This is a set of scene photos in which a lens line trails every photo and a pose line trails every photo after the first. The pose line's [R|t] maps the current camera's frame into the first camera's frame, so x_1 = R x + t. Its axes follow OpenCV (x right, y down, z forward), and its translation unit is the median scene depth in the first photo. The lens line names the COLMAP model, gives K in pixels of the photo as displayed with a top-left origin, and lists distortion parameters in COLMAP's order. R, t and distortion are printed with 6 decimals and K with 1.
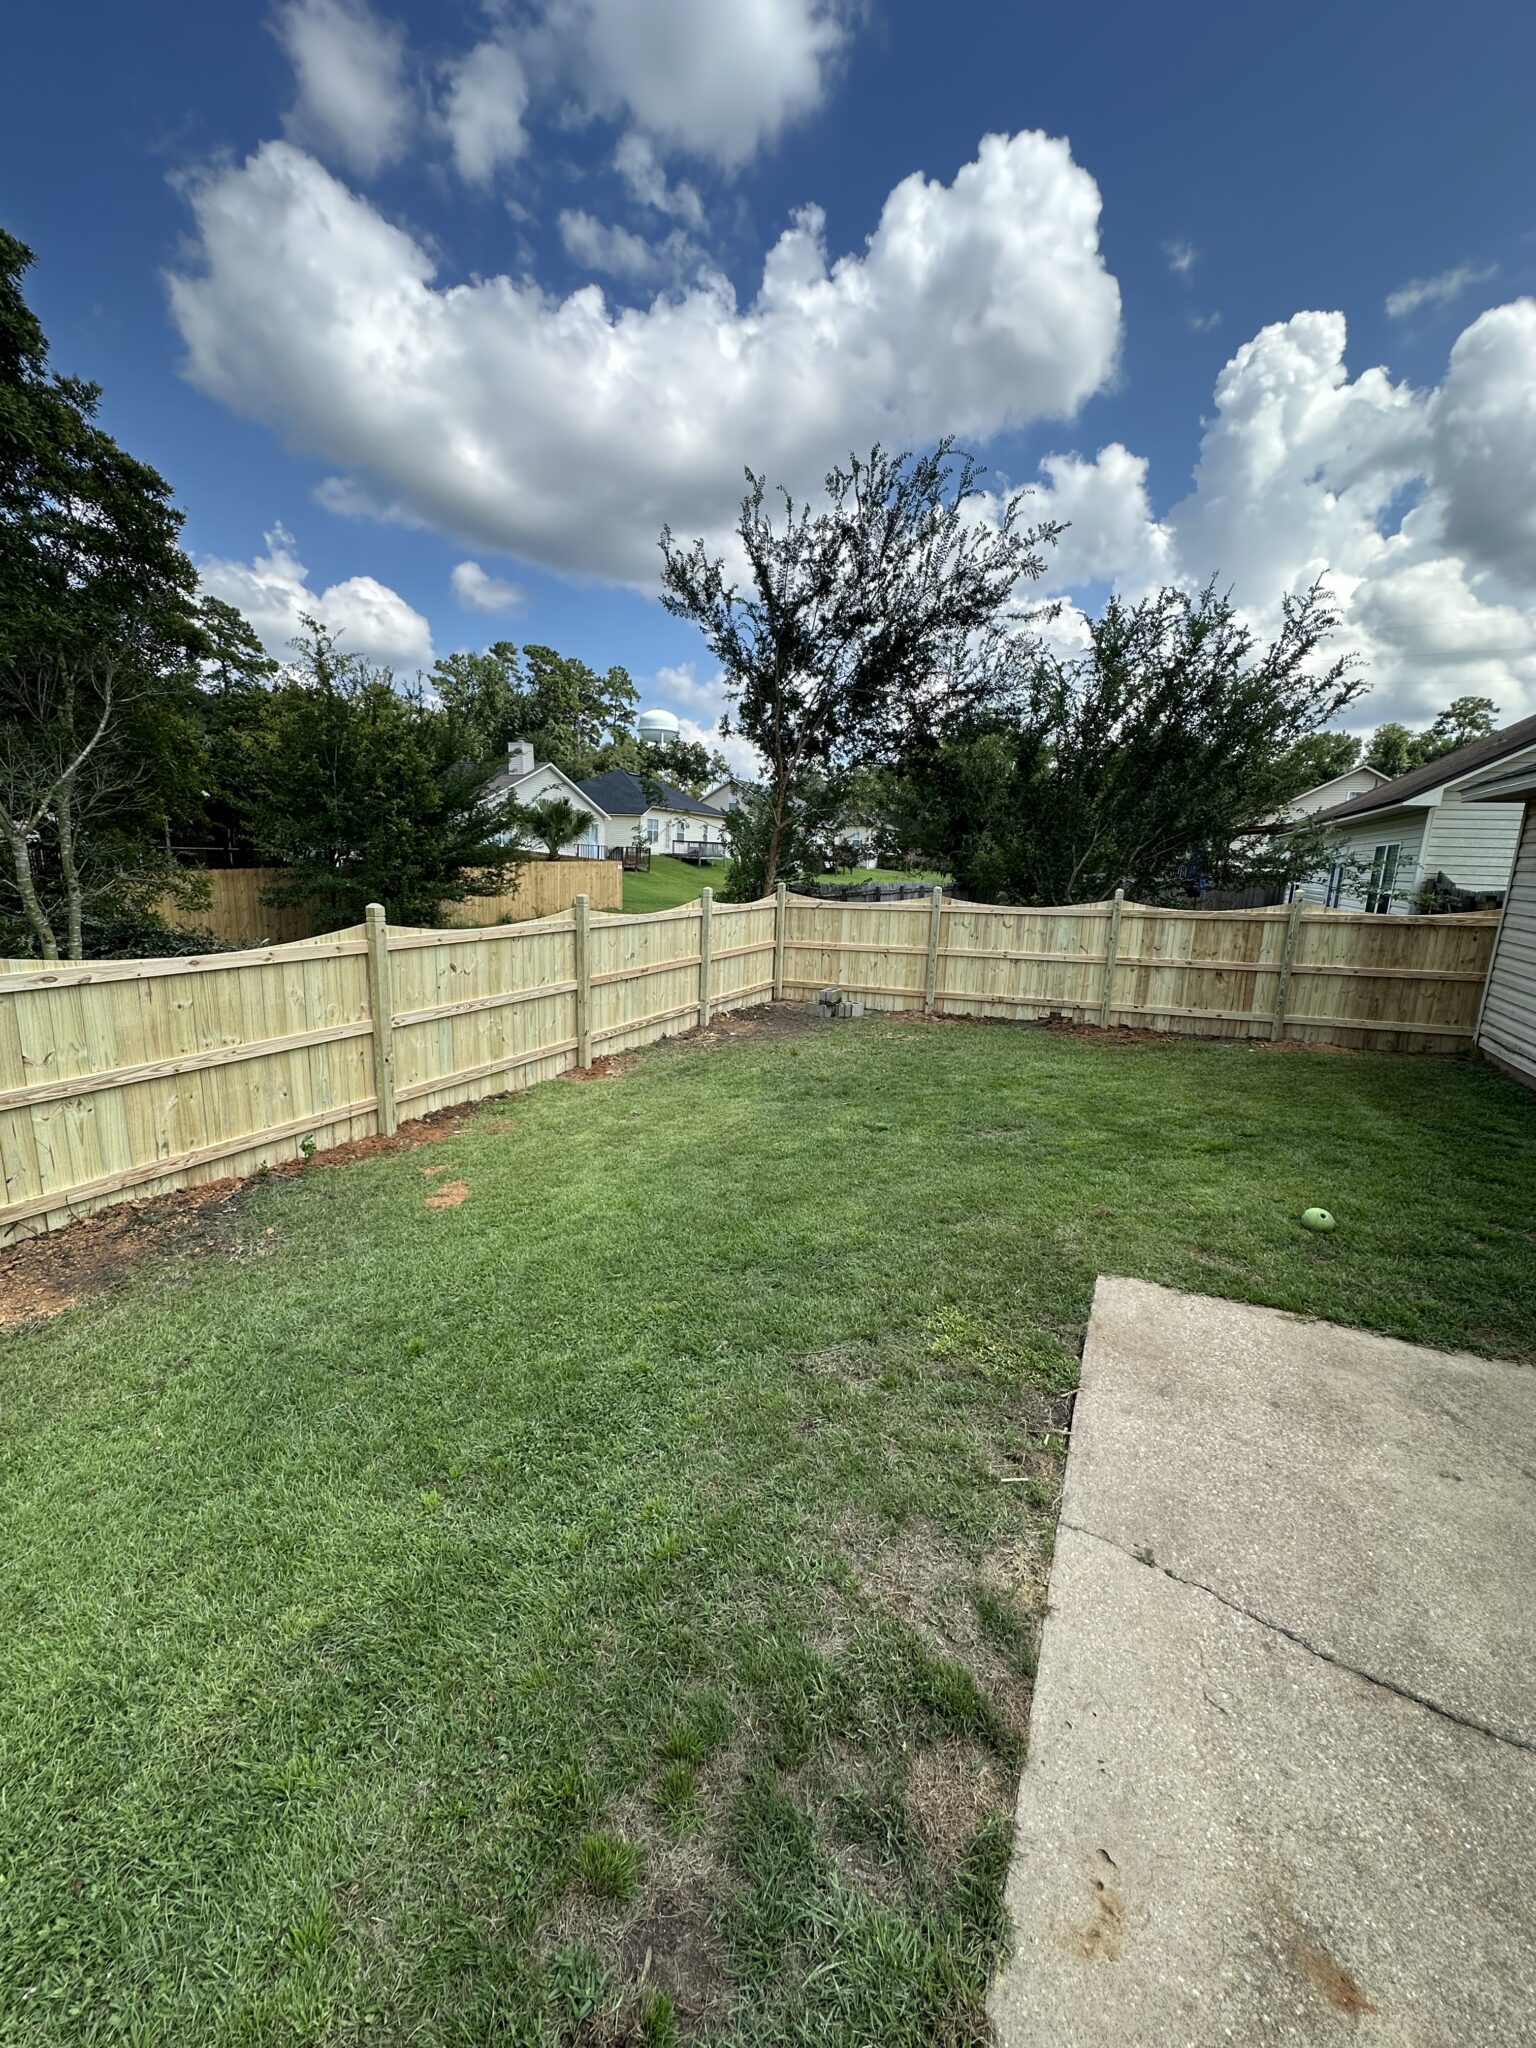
lens RADIAL K [[809.9, 0, 758.7], [0, 809.9, 1011.9], [0, 0, 1]] dist [-0.012608, -0.000216]
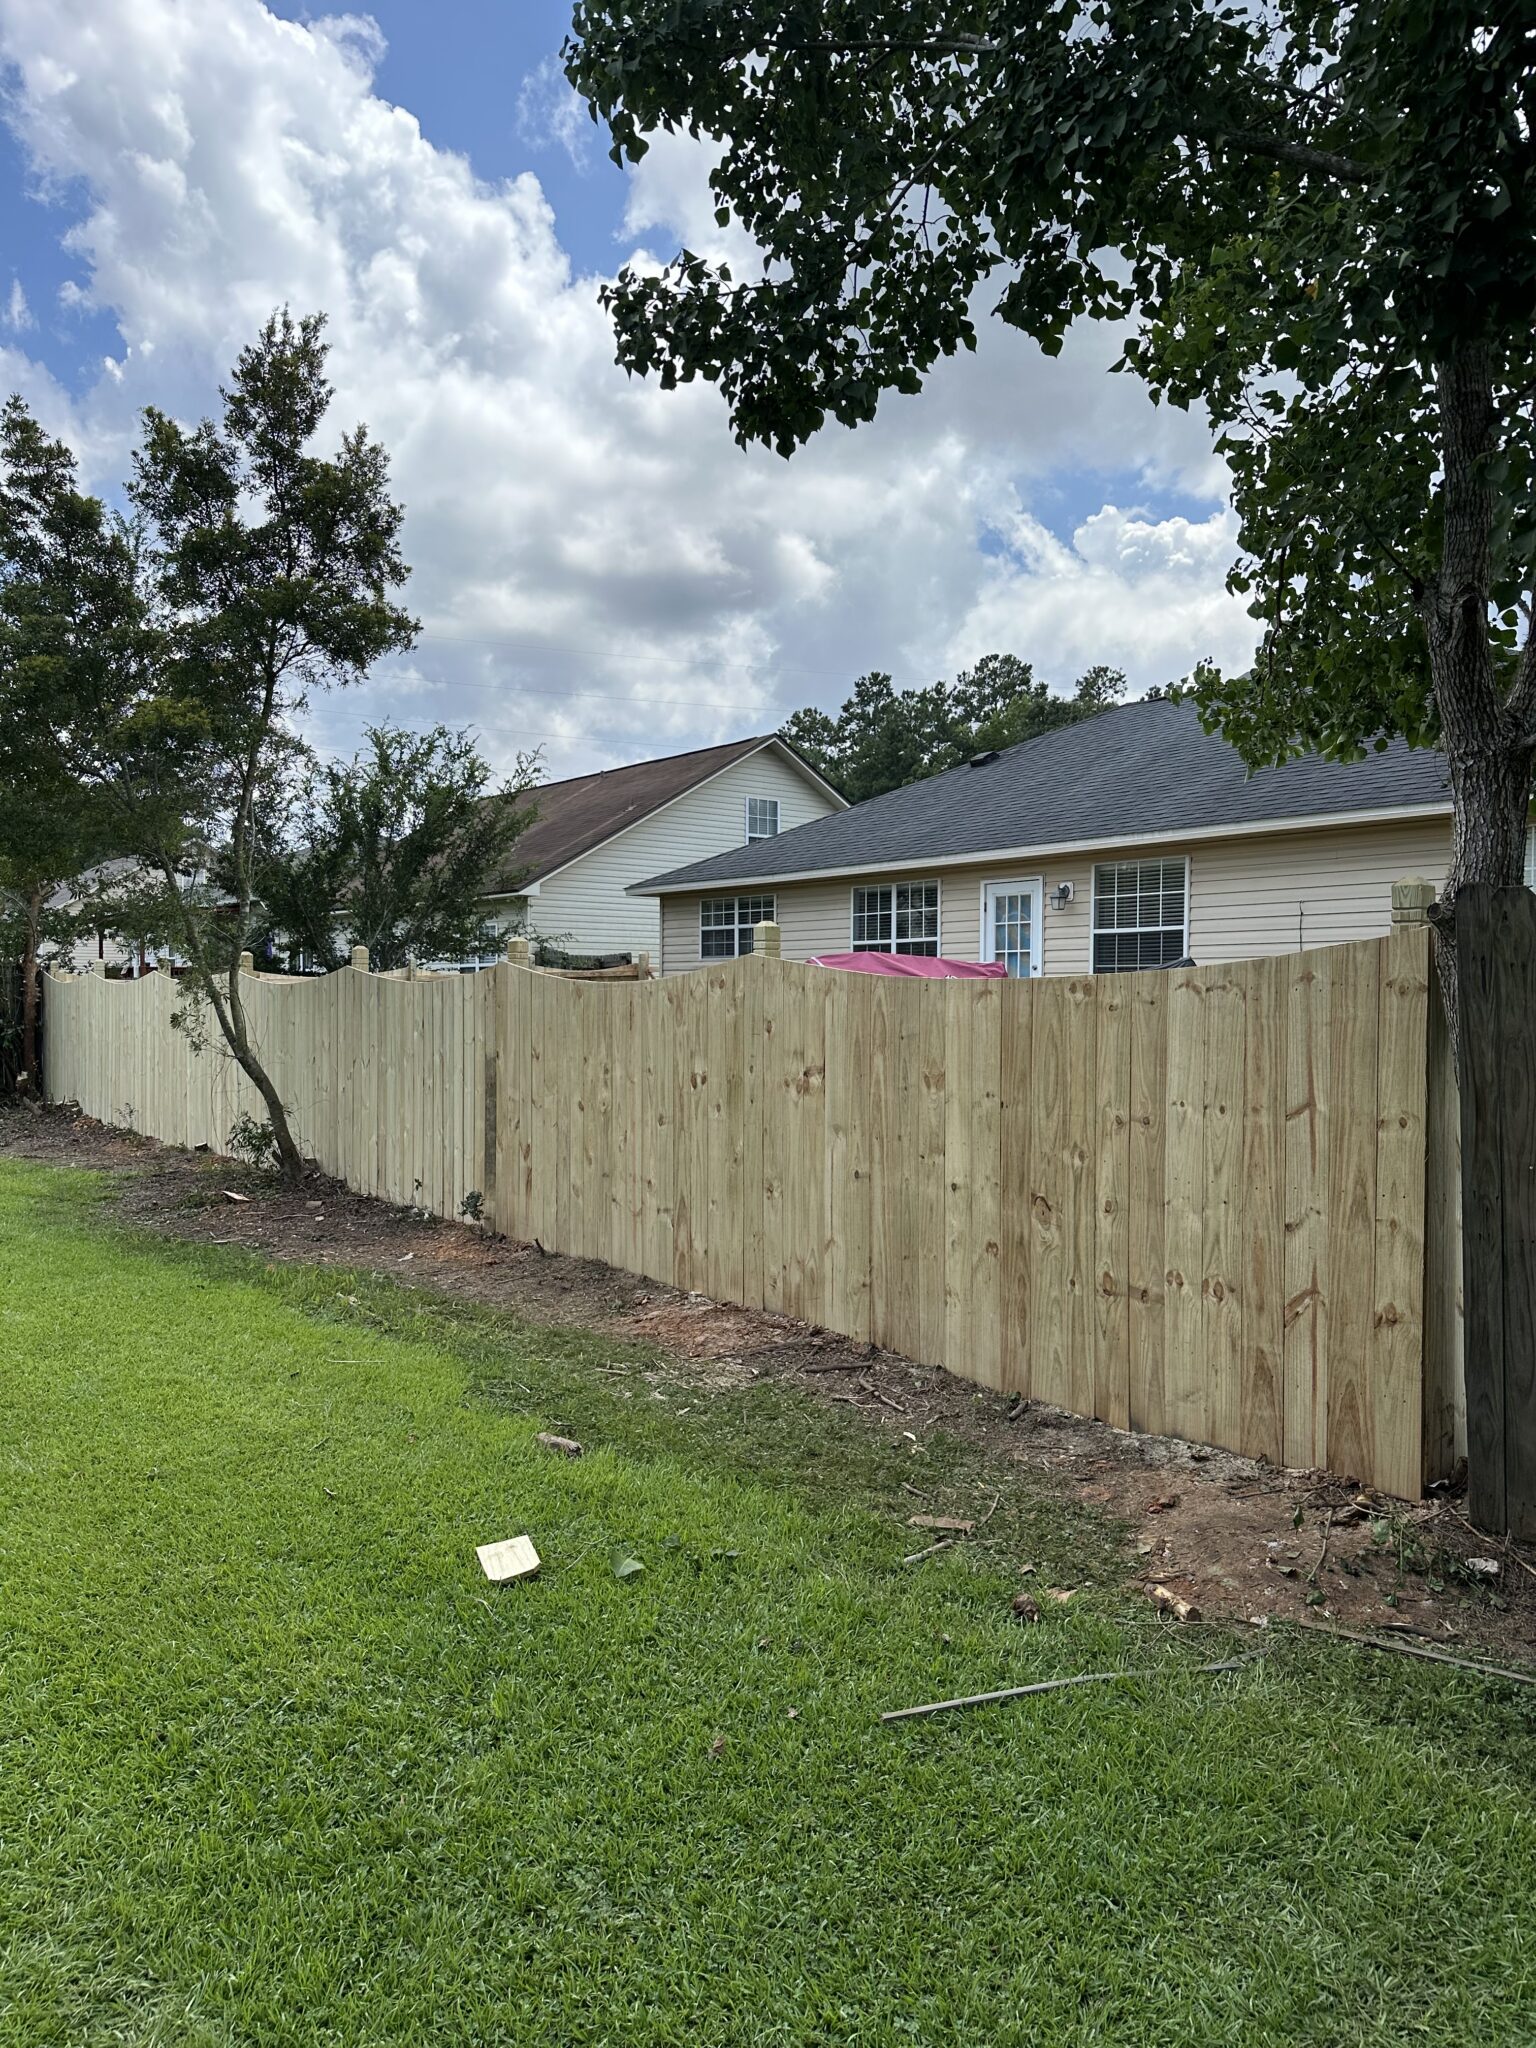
lens RADIAL K [[1407.9, 0, 775.1], [0, 1407.9, 1018.5], [0, 0, 1]] dist [0.009785, 0.000596]
pose [[0.421001, -0.041420, 0.906114, -1.085400], [0.180114, 0.982882, -0.038756, 0.098321], [-0.888998, 0.179520, 0.421254, -0.281397]]
